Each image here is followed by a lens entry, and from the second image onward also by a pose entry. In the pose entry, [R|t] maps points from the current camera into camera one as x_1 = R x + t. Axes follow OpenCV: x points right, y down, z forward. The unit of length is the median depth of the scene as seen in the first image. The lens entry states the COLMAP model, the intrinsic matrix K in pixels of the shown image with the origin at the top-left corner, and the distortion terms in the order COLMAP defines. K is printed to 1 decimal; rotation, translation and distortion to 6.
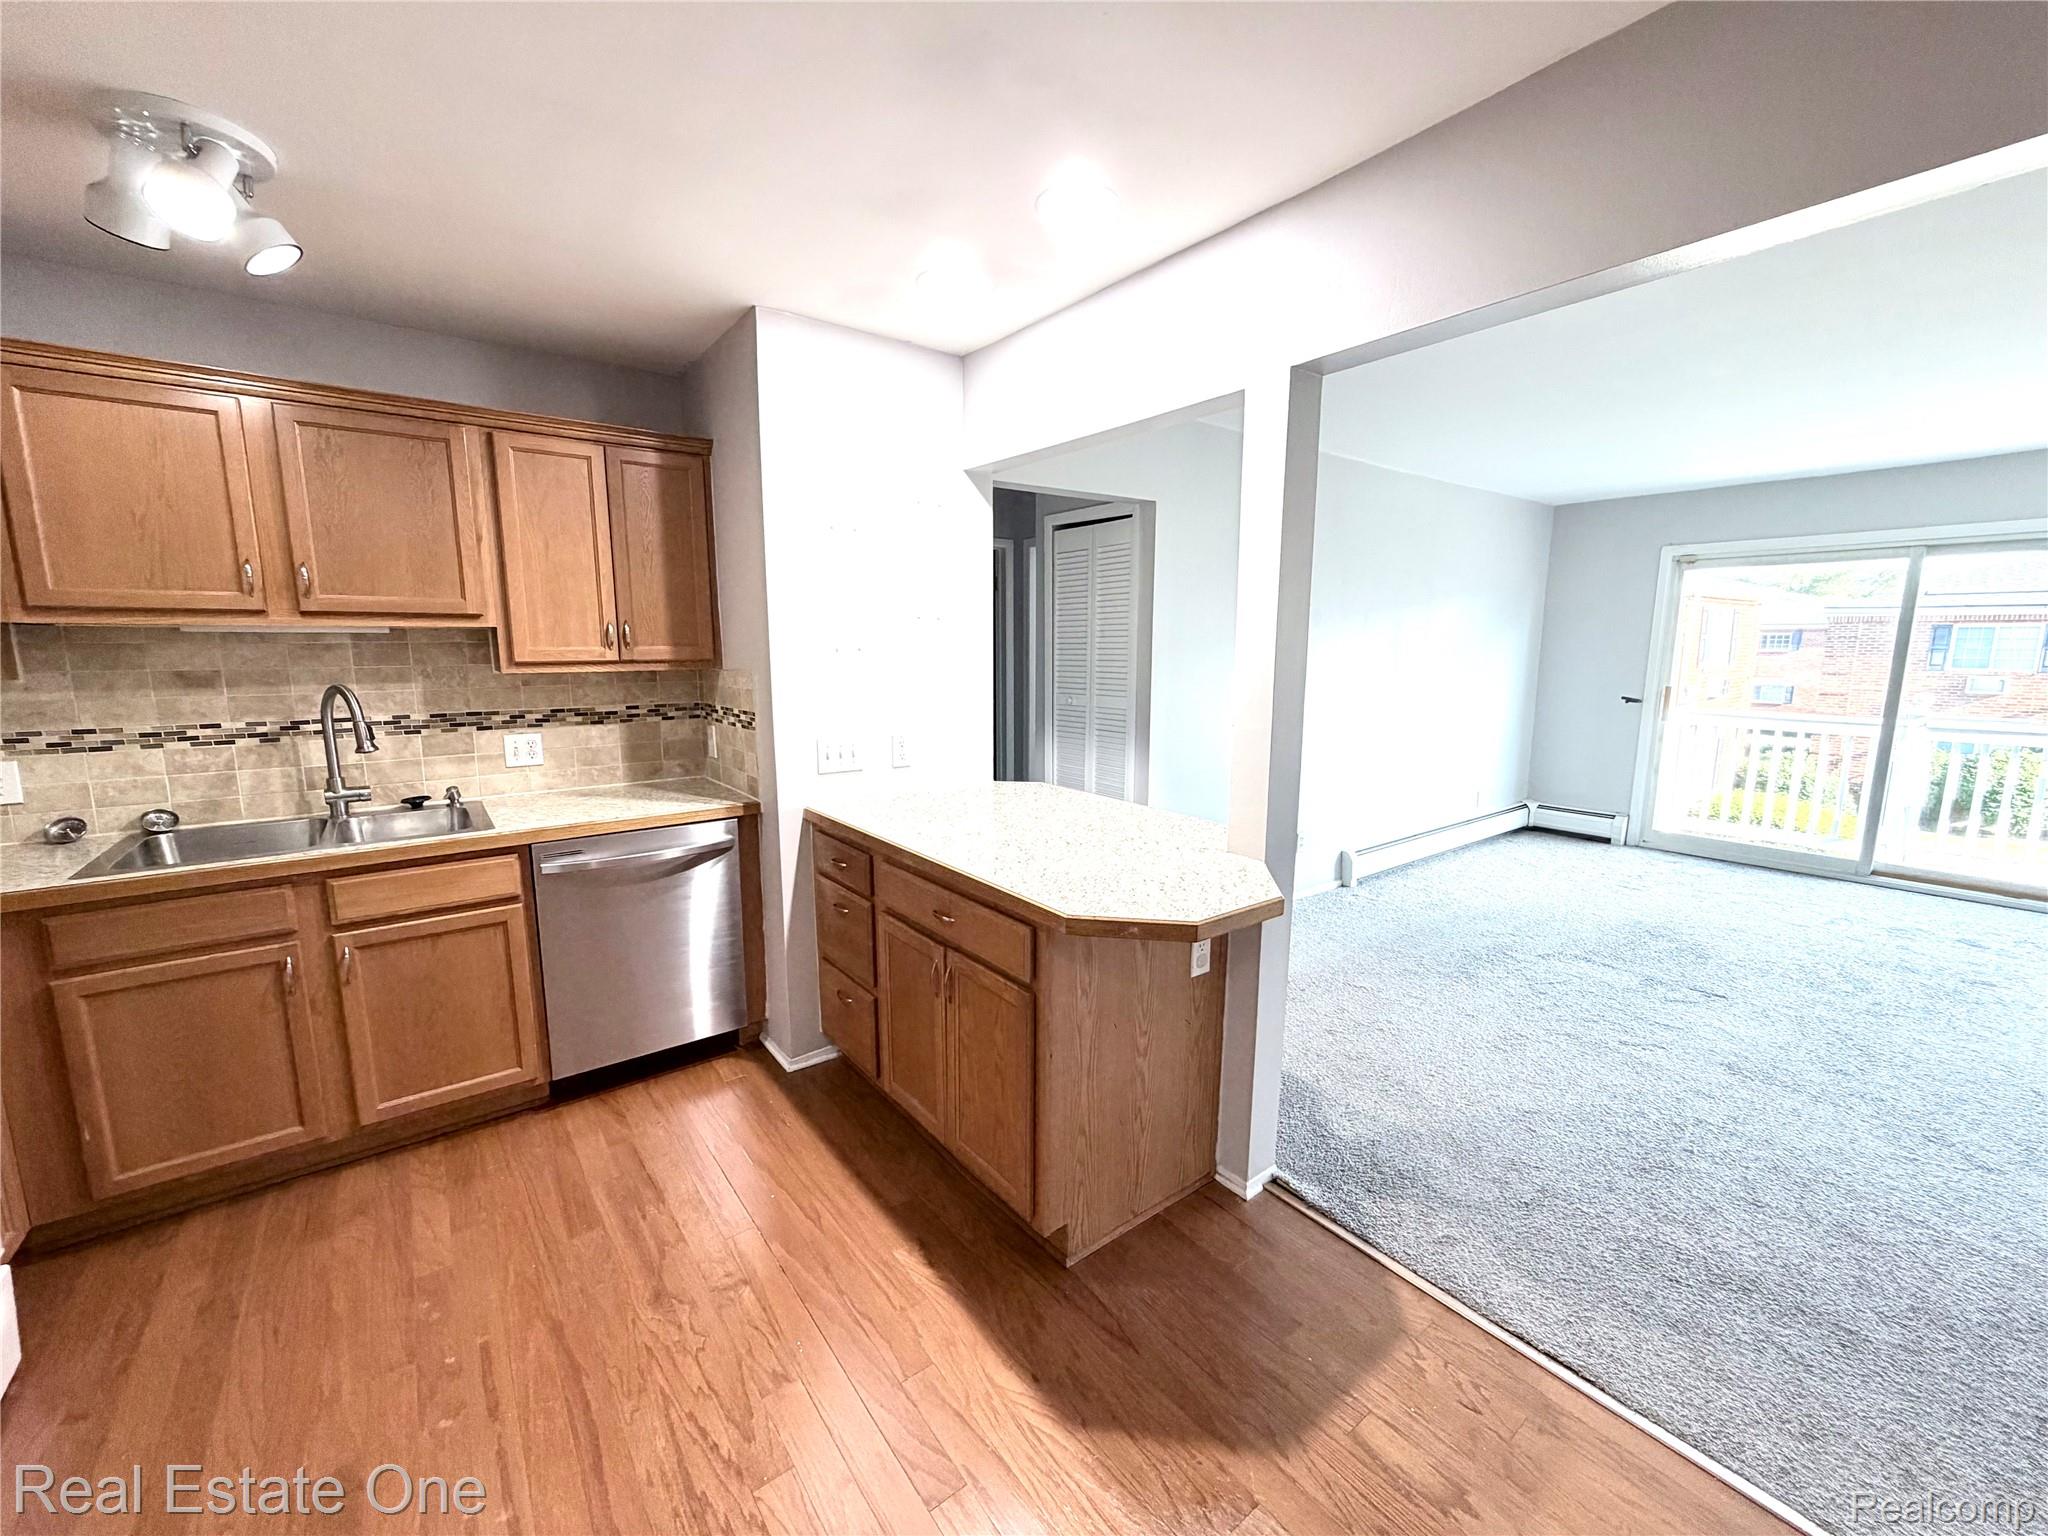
lens RADIAL K [[814.6, 0, 1021.5], [0, 814.6, 768.2], [0, 0, 1]] dist [0.002318, -0.000045]
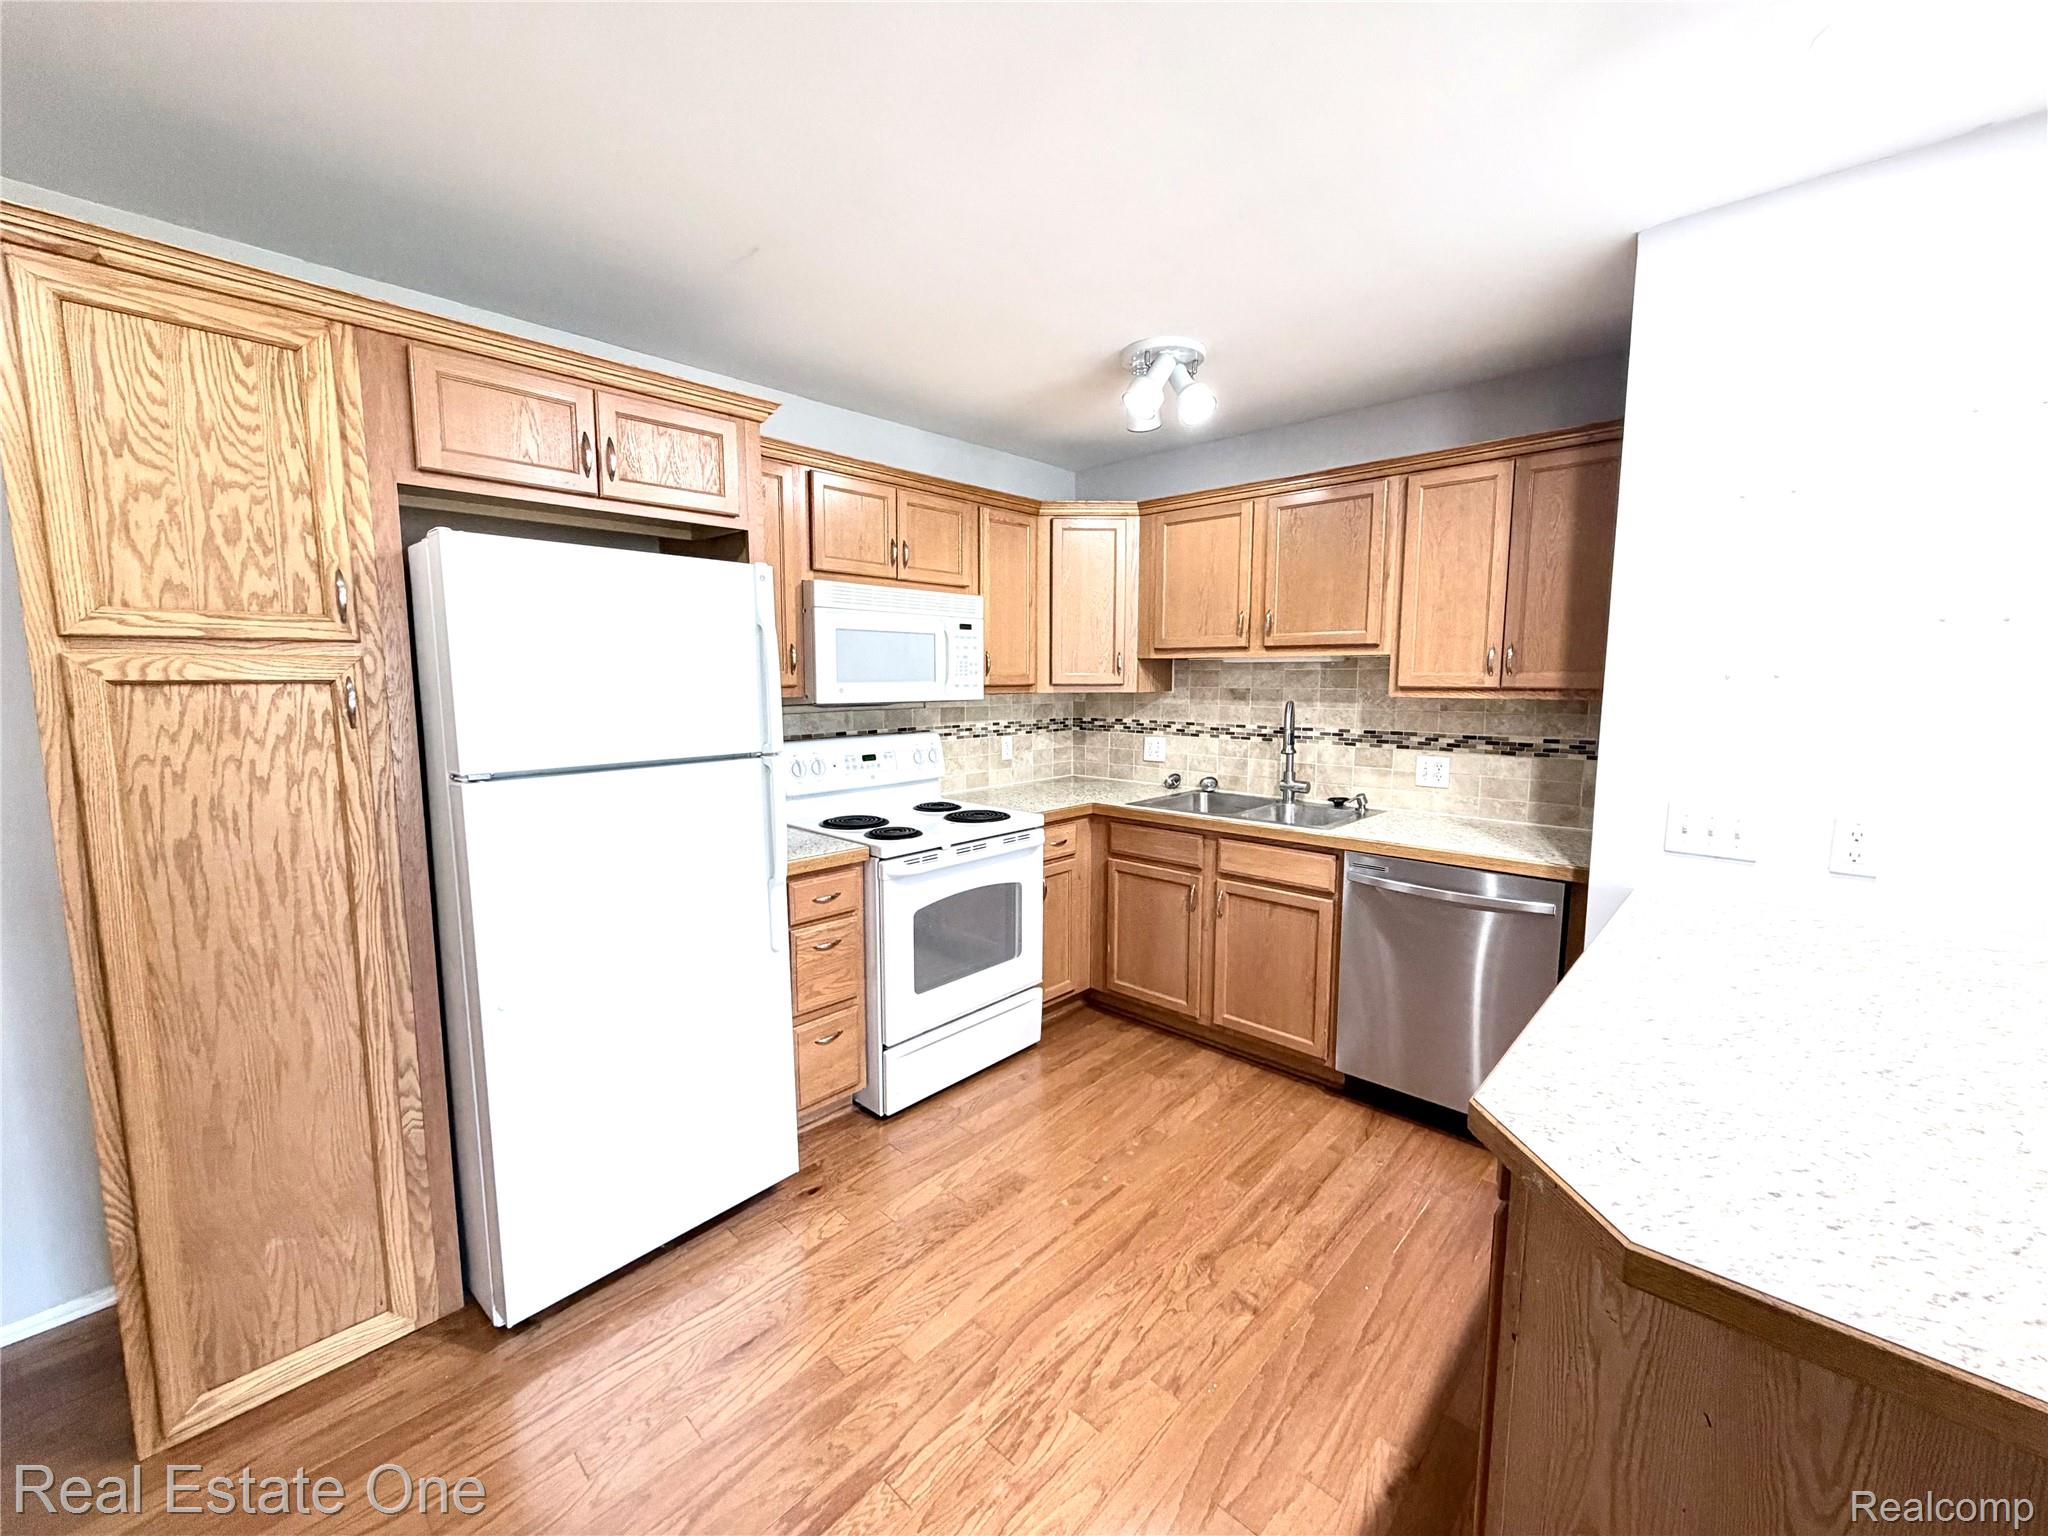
lens RADIAL K [[814.6, 0, 1014.5], [0, 814.6, 768.5], [0, 0, 1]] dist [0.002318, -0.000045]
pose [[0.164145, 0.114157, -0.979809, 0.392942], [-0.152043, 0.984339, 0.089213, -0.046092], [0.974648, 0.134329, 0.178931, 0.353675]]
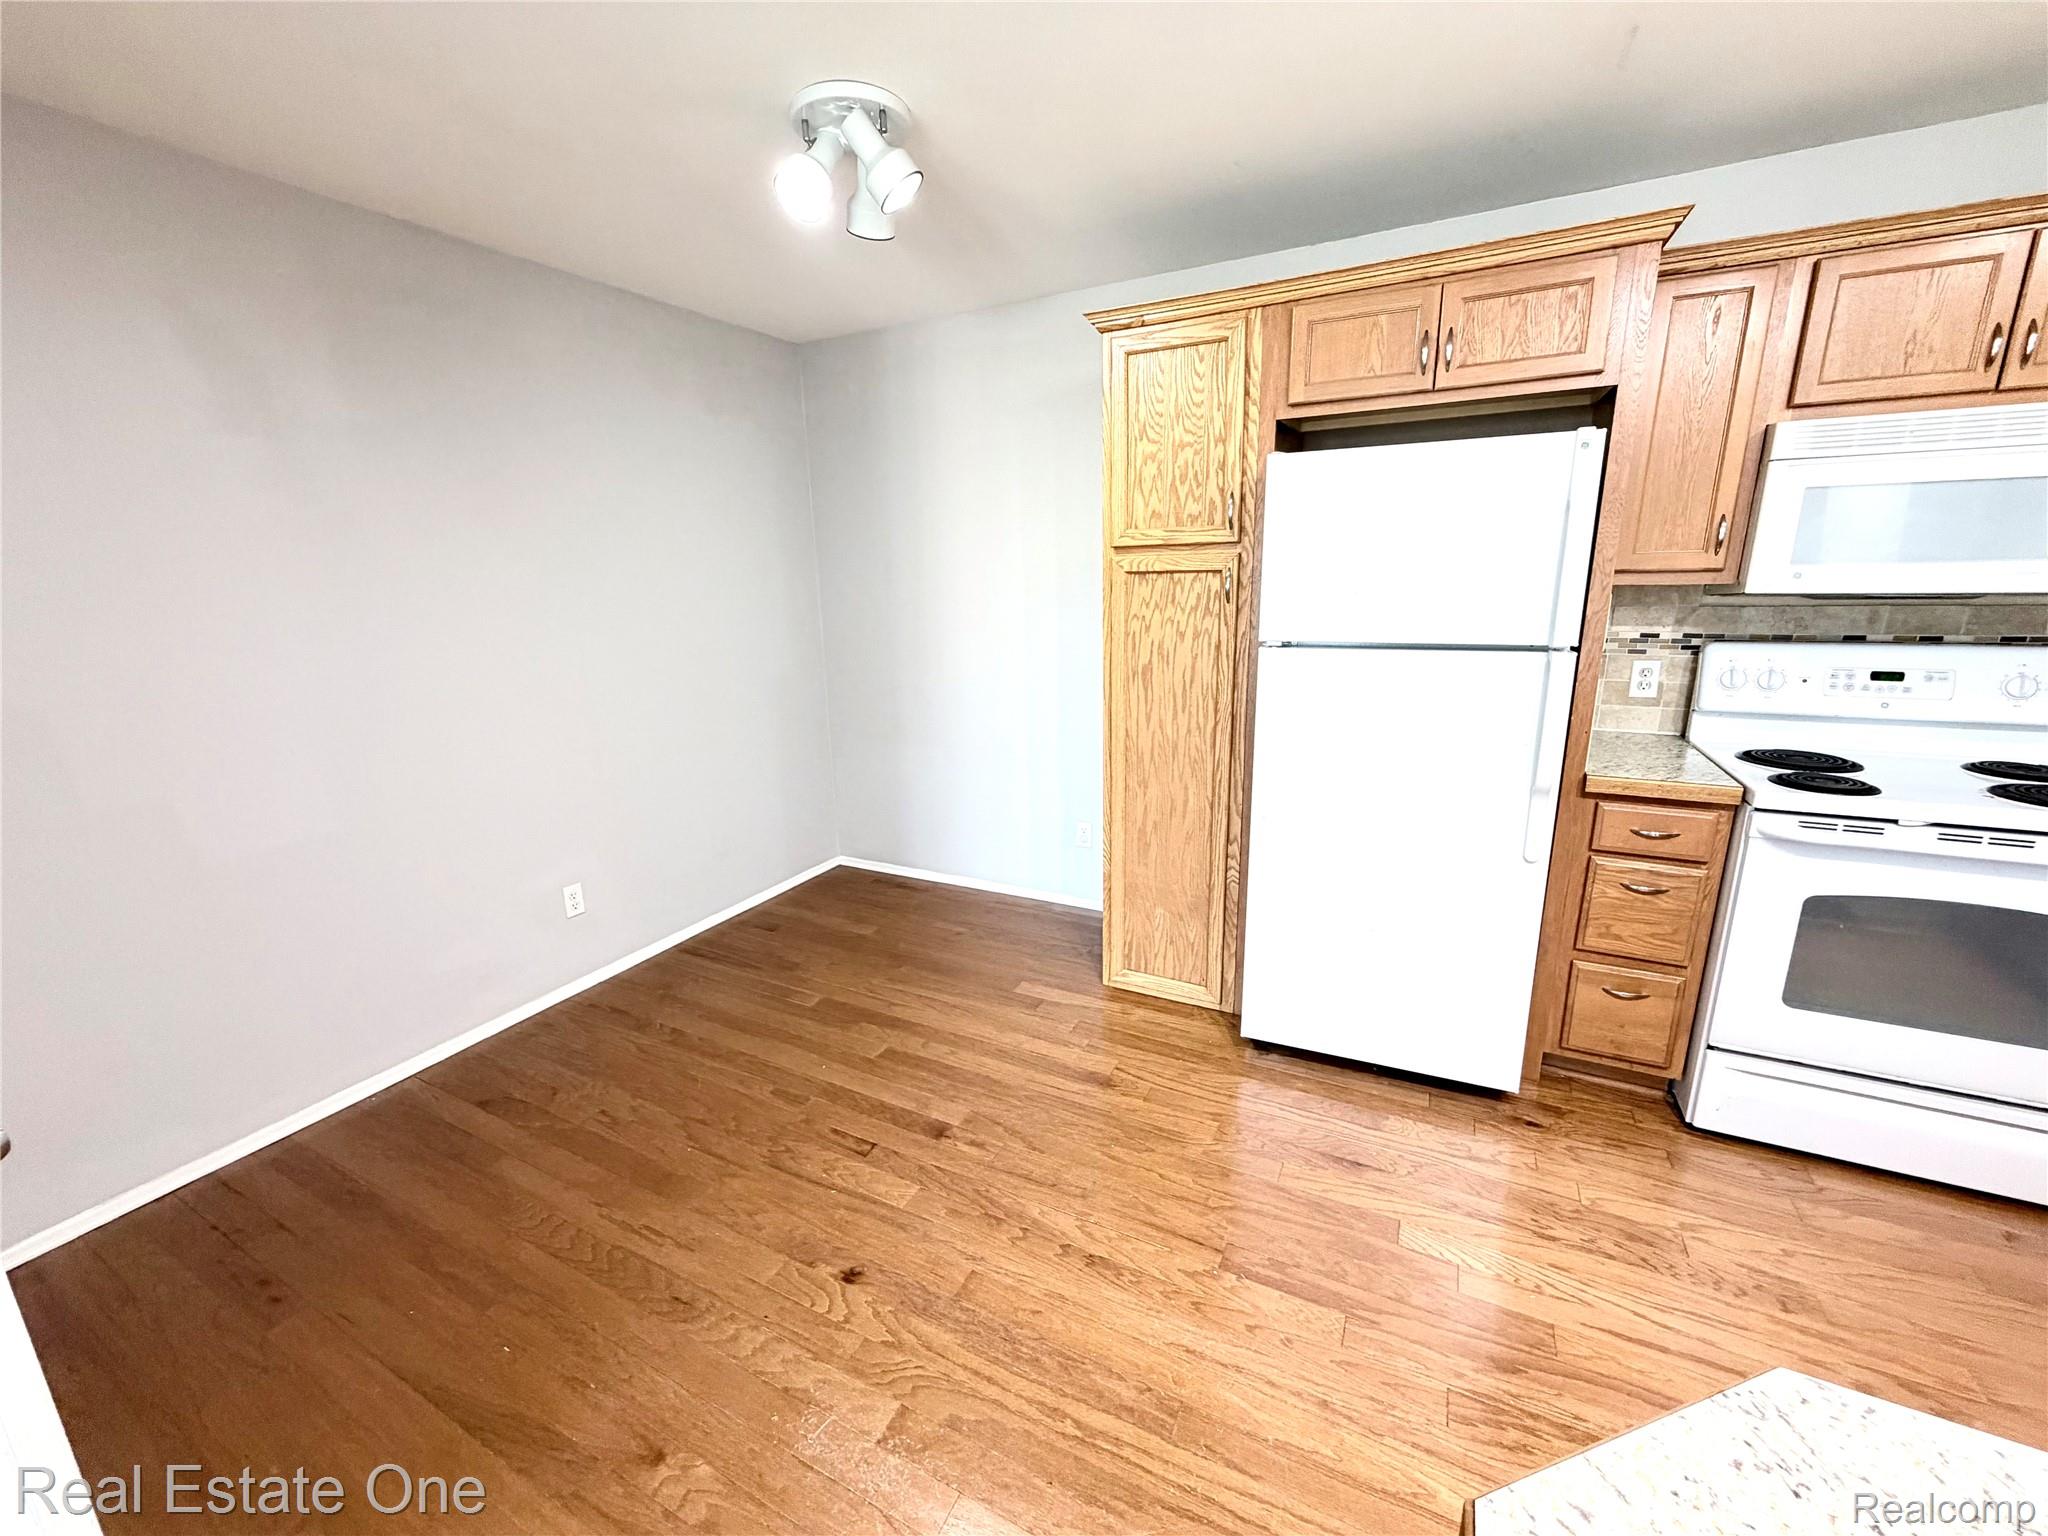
lens RADIAL K [[814.6, 0, 1022.0], [0, 814.6, 766.5], [0, 0, 1]] dist [0.002318, -0.000045]
pose [[-0.898810, 0.123614, -0.420547, 0.304862], [-0.044996, 0.928326, 0.369035, -0.105387], [0.436023, 0.350615, -0.828827, 0.717925]]
